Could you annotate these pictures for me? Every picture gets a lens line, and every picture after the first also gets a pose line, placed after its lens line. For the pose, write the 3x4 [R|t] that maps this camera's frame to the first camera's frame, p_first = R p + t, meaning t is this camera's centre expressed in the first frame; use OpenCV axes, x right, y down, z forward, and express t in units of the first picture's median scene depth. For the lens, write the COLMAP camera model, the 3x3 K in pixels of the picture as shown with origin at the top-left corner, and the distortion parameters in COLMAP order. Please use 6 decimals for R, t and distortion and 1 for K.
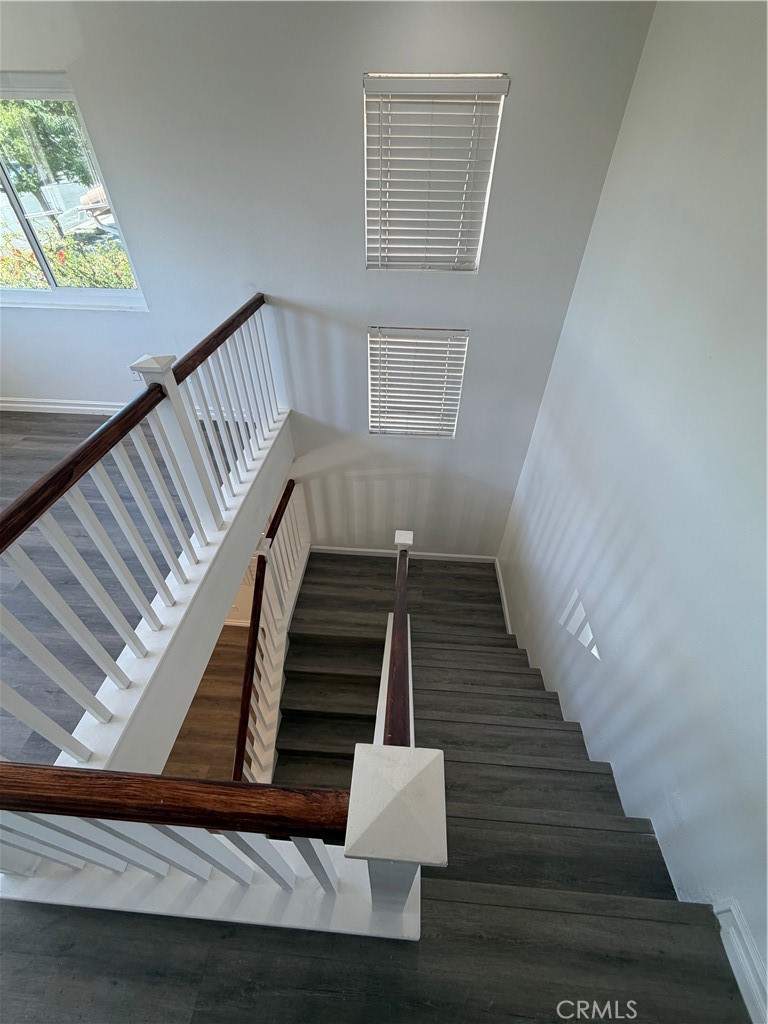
lens RADIAL K [[409.7, 0, 385.4], [0, 409.7, 514.2], [0, 0, 1]] dist [0.001346, 0.000381]
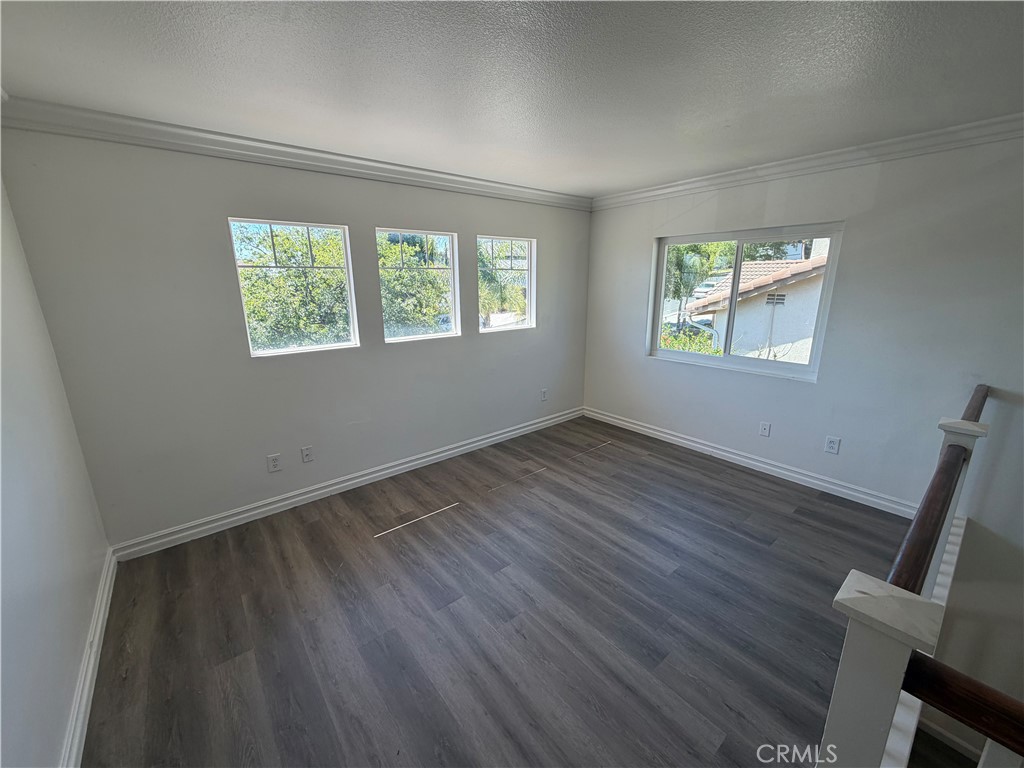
lens RADIAL K [[409.7, 0, 512.3], [0, 409.7, 381.8], [0, 0, 1]] dist [0.001346, 0.000381]
pose [[0.678306, 0.155023, -0.718240, -0.315528], [-0.470632, 0.842327, -0.262659, 0.151395], [0.564274, 0.516190, 0.644315, -0.138931]]
